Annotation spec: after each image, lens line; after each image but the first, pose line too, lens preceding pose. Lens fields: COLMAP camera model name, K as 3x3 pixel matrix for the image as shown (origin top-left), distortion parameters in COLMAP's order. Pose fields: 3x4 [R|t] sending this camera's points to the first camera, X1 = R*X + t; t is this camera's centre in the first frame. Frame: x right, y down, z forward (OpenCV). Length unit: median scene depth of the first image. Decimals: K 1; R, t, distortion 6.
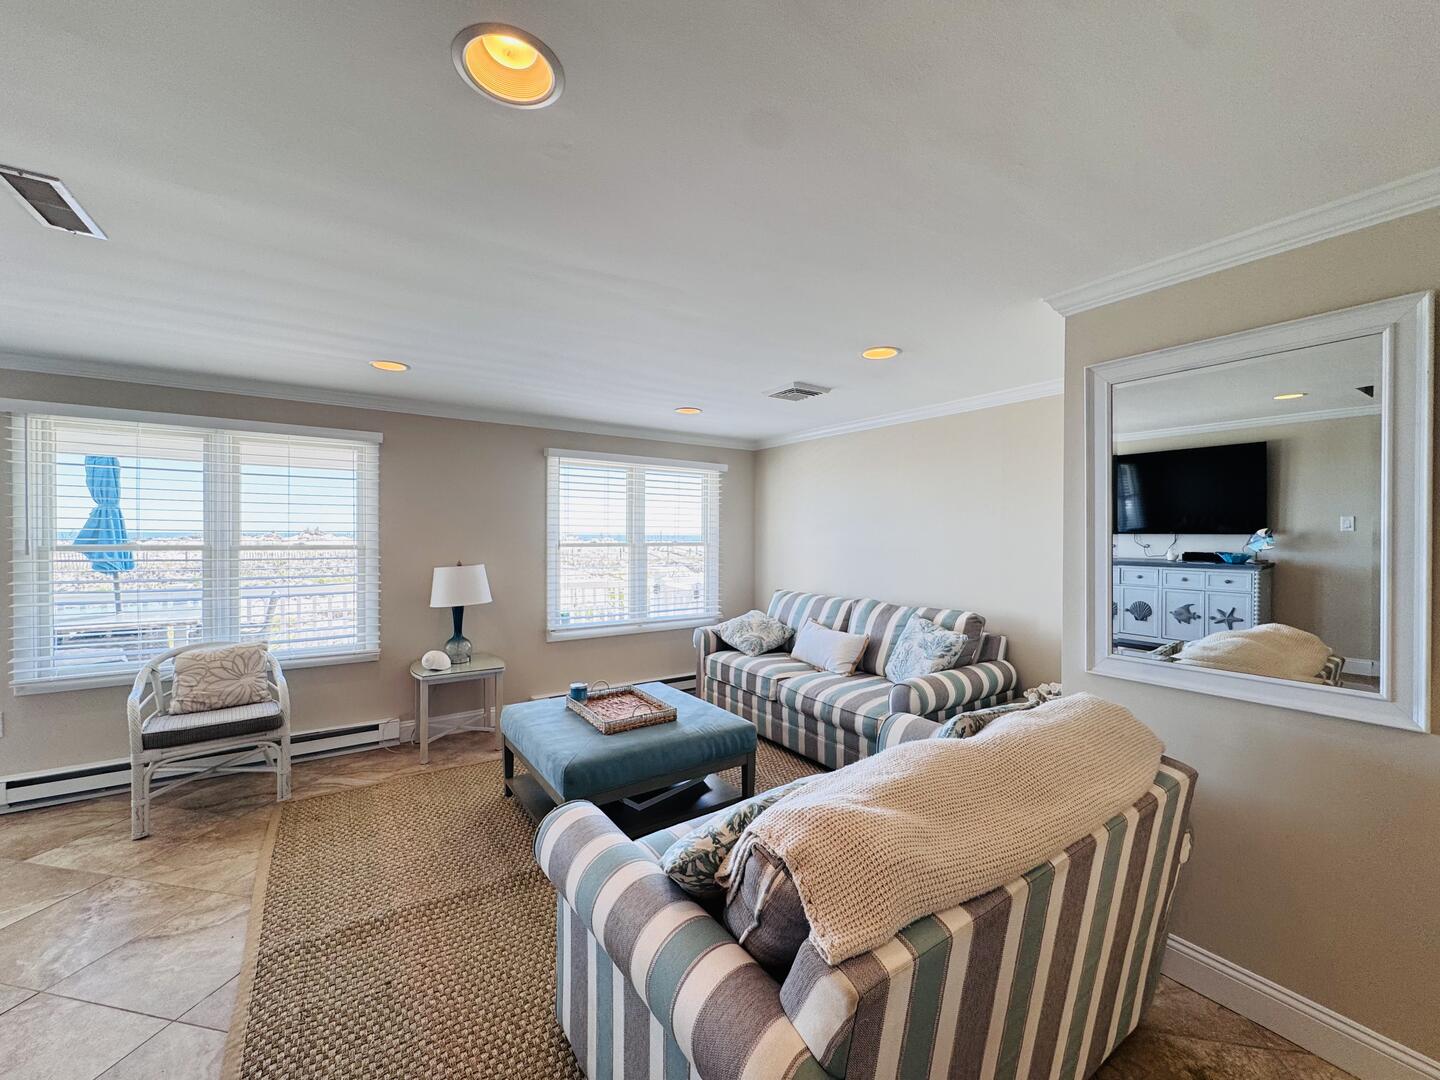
lens RADIAL K [[580.7, 0, 720.0], [0, 580.7, 540.0], [0, 0, 1]] dist [0.000800, 0.000275]
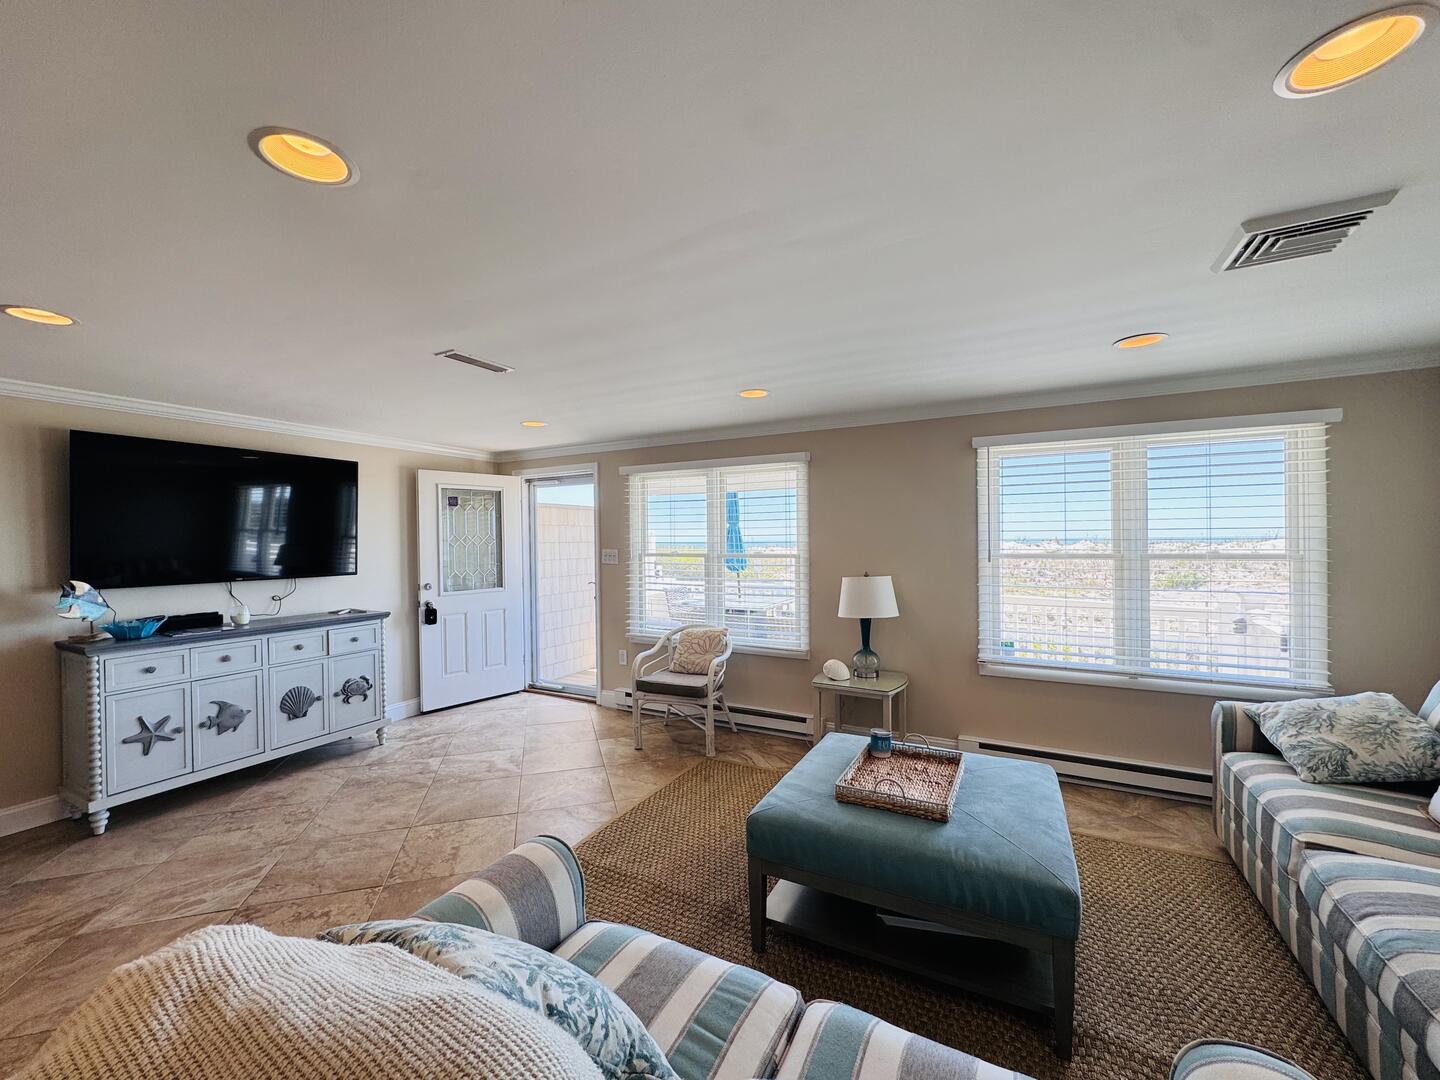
lens RADIAL K [[575.4, 0, 715.9], [0, 575.4, 541.5], [0, 0, 1]] dist [-0.001975, -0.000099]
pose [[0.460770, -0.008735, -0.887477, 0.296726], [0.003224, 0.999961, -0.008168, -0.007181], [0.887514, 0.000902, 0.460780, 0.346795]]
